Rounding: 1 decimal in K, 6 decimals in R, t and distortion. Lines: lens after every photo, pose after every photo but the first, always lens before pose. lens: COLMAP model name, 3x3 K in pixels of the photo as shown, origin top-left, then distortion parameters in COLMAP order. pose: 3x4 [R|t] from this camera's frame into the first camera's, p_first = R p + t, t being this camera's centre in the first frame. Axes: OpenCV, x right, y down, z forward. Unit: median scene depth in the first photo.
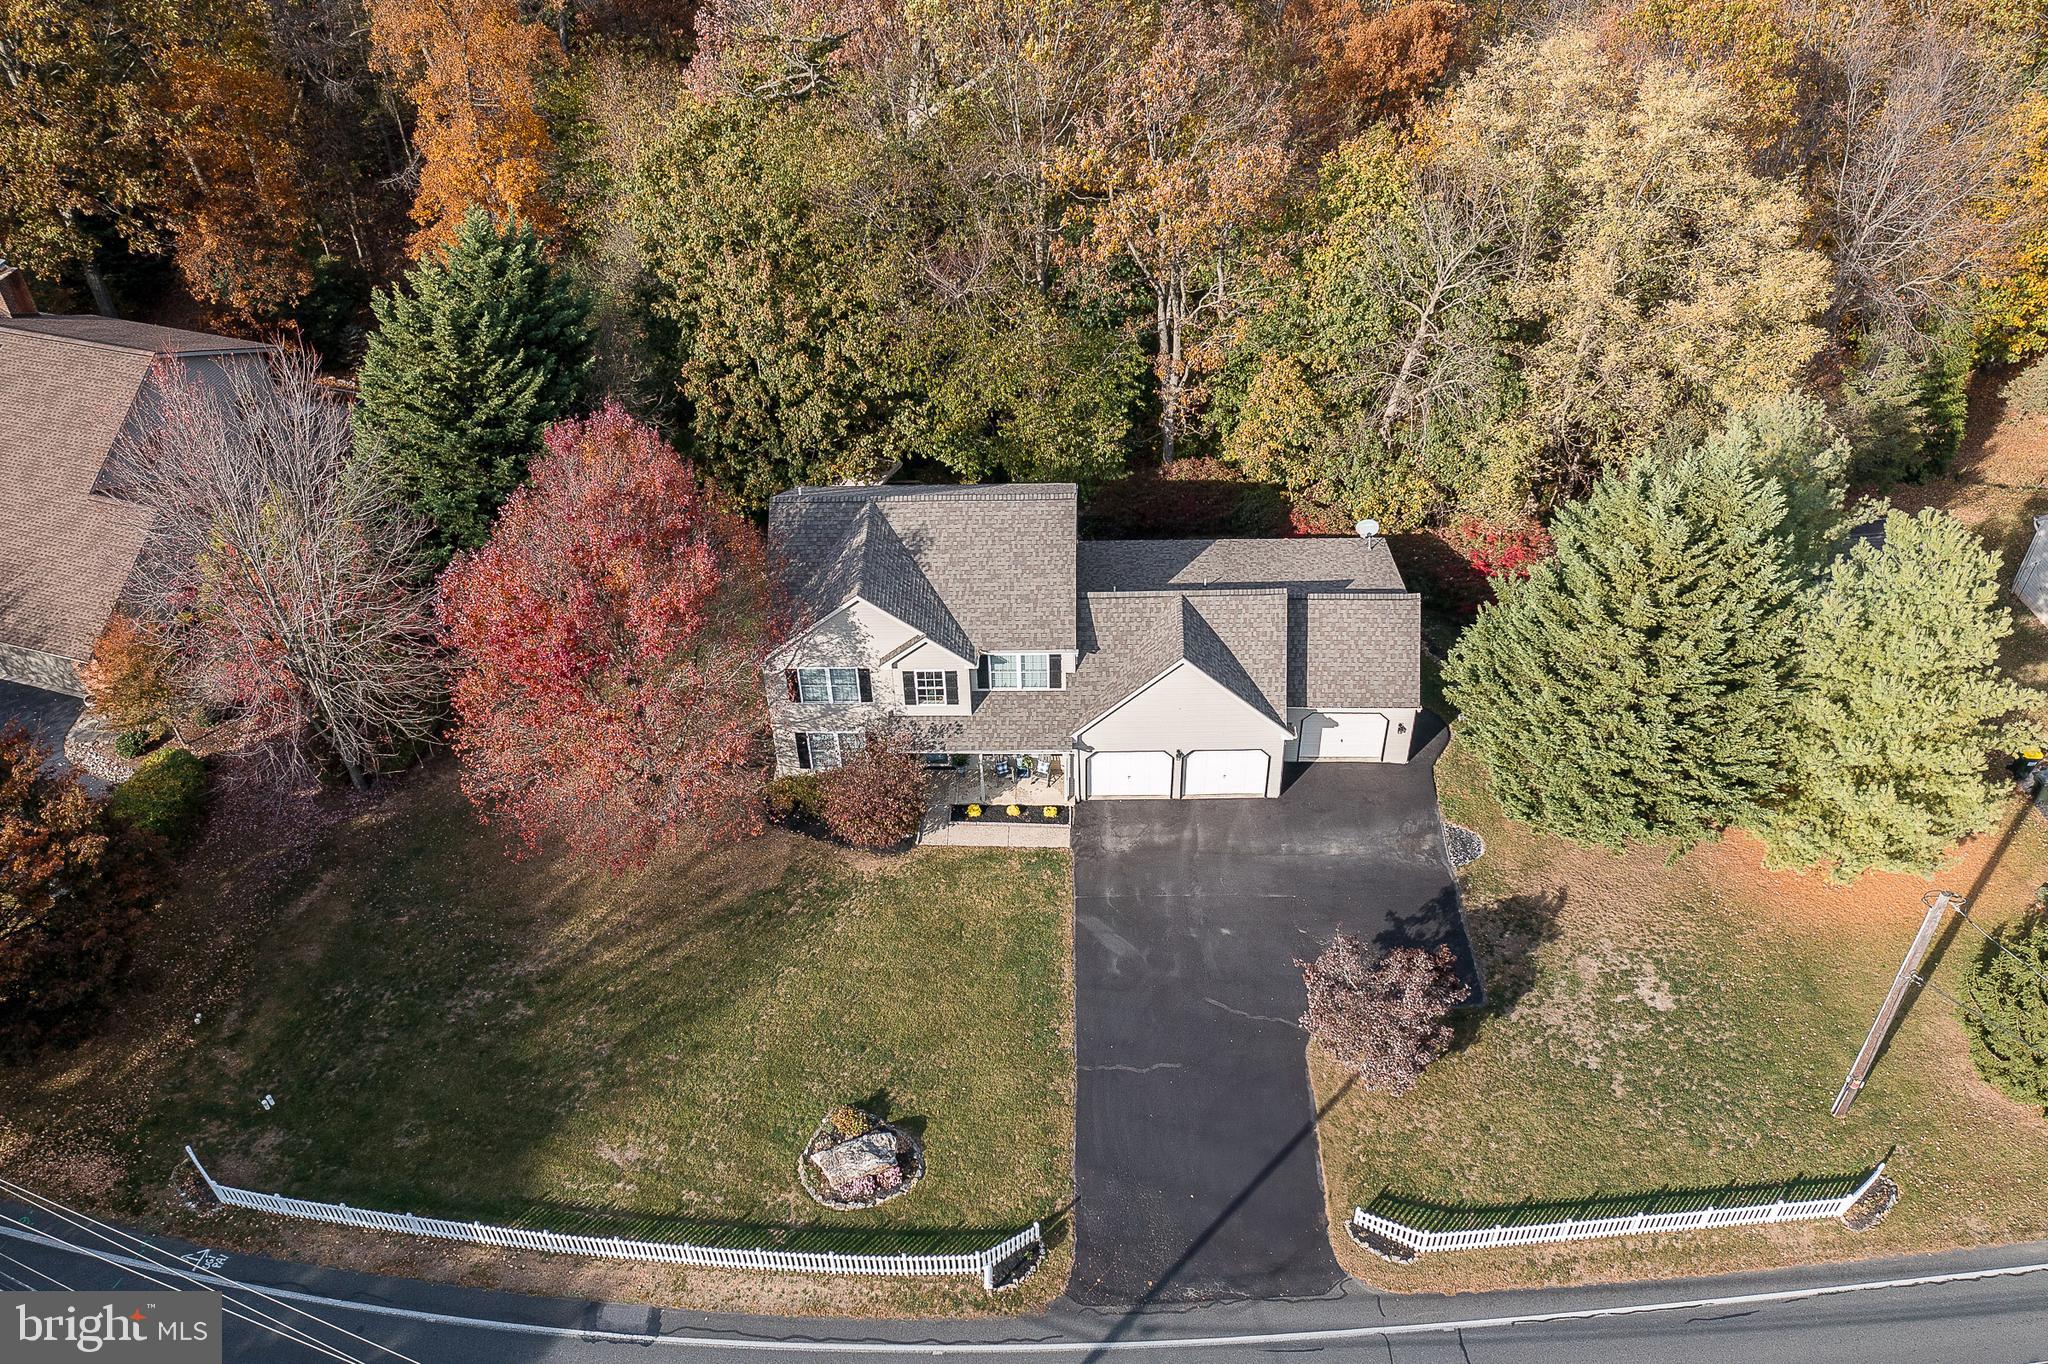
lens RADIAL K [[1640.6, 0, 986.7], [0, 1640.6, 770.1], [0, 0, 1]] dist [-0.000405, -0.004817]
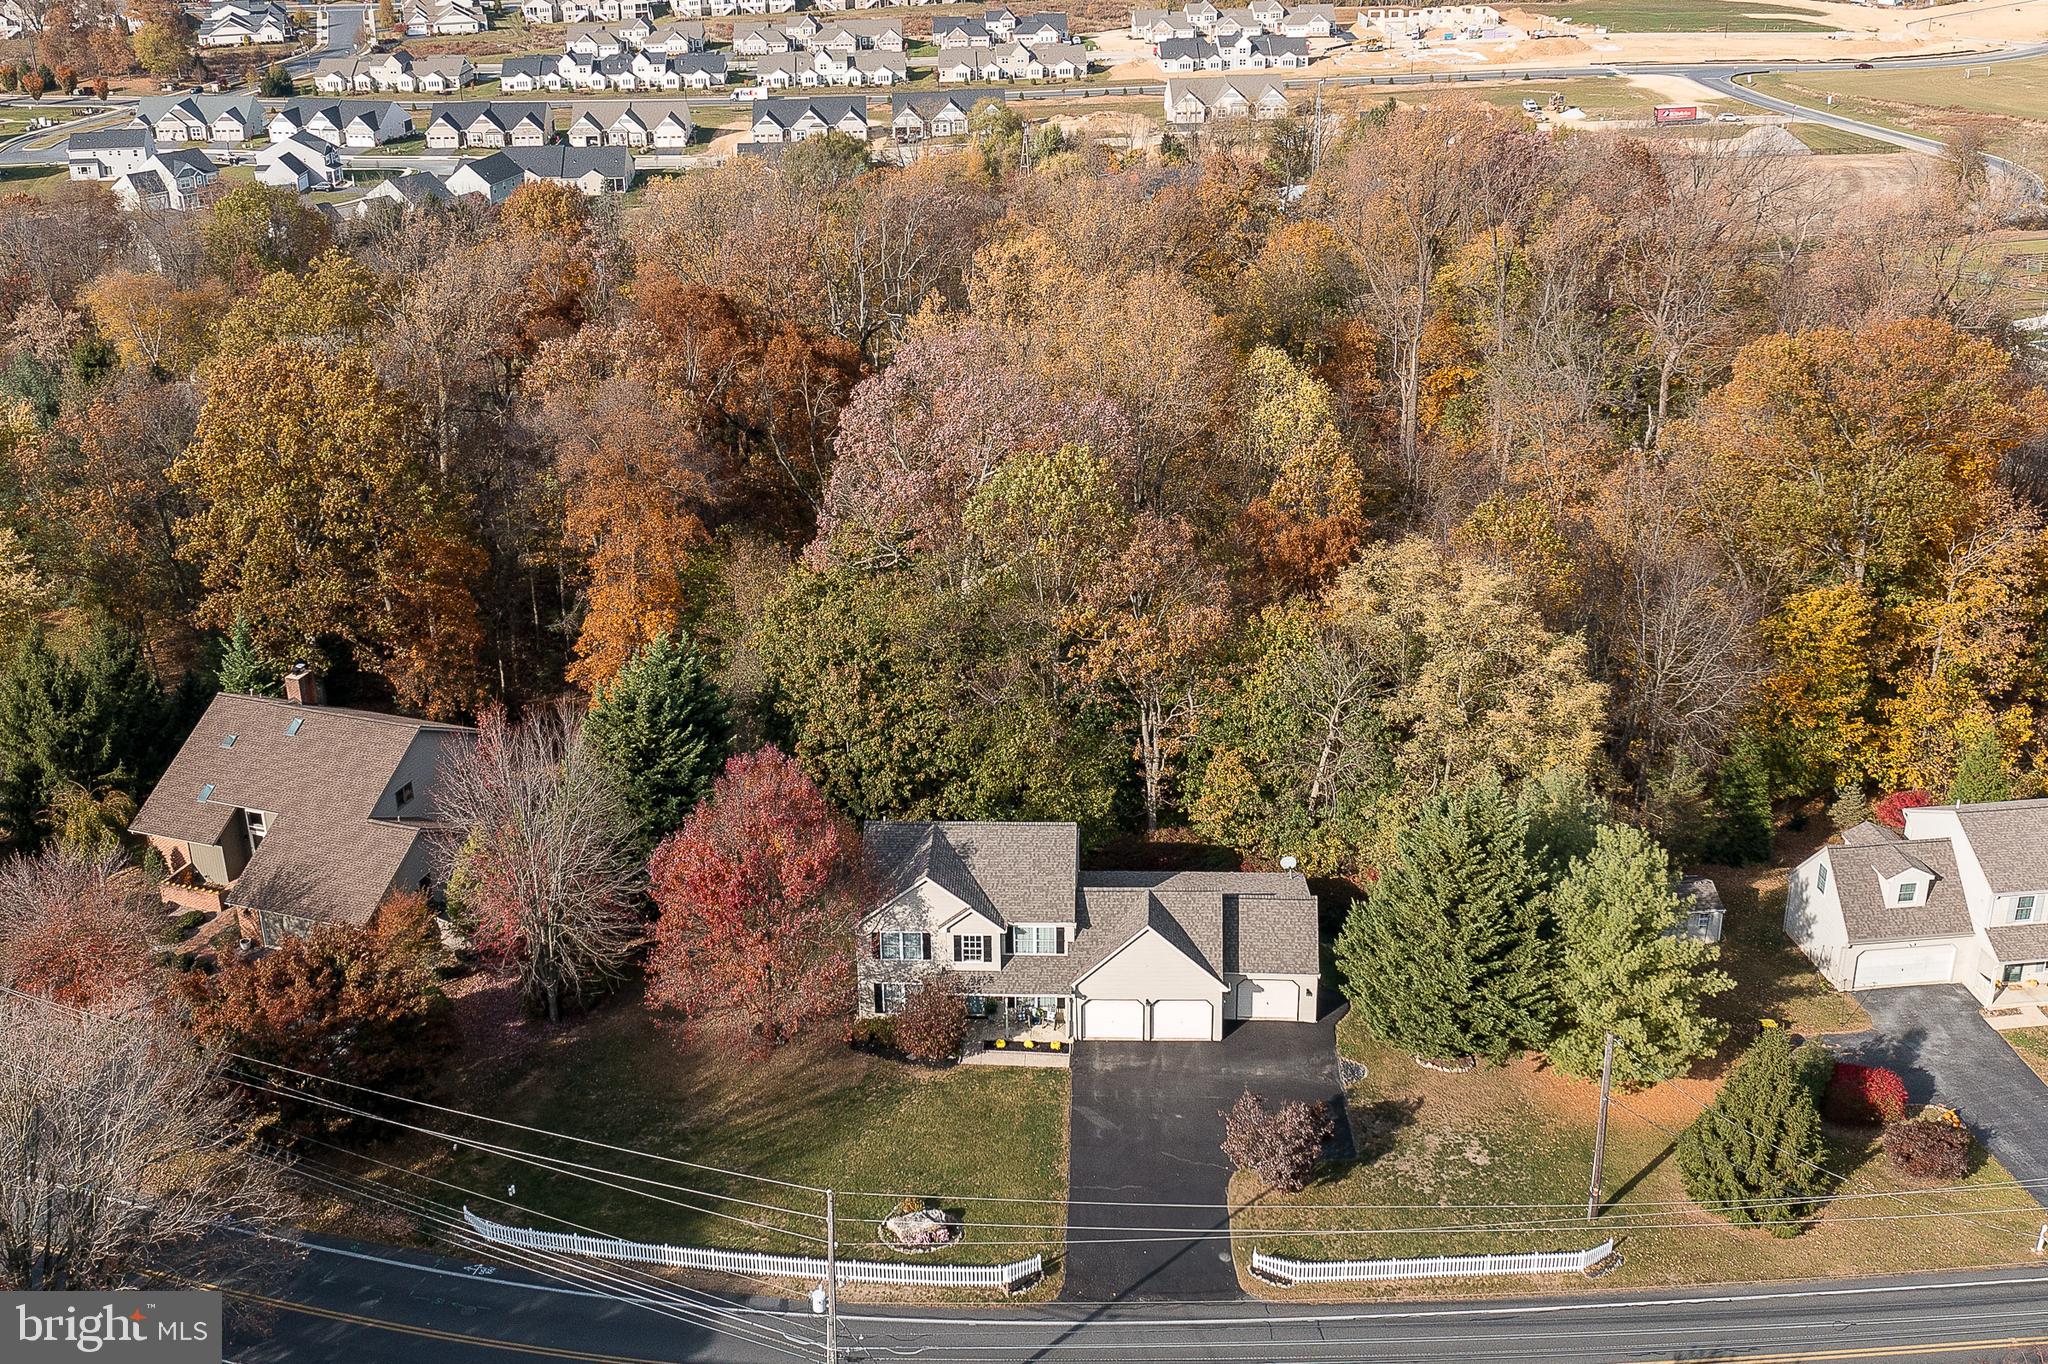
lens RADIAL K [[1983.2, 0, 976.0], [0, 1983.2, 682.2], [0, 0, 1]] dist [0.011670, 0.003877]
pose [[0.999557, 0.023862, -0.017786, -0.006009], [-0.028497, 0.939694, -0.340826, 0.316184], [0.008581, 0.341182, 0.939958, -0.691310]]
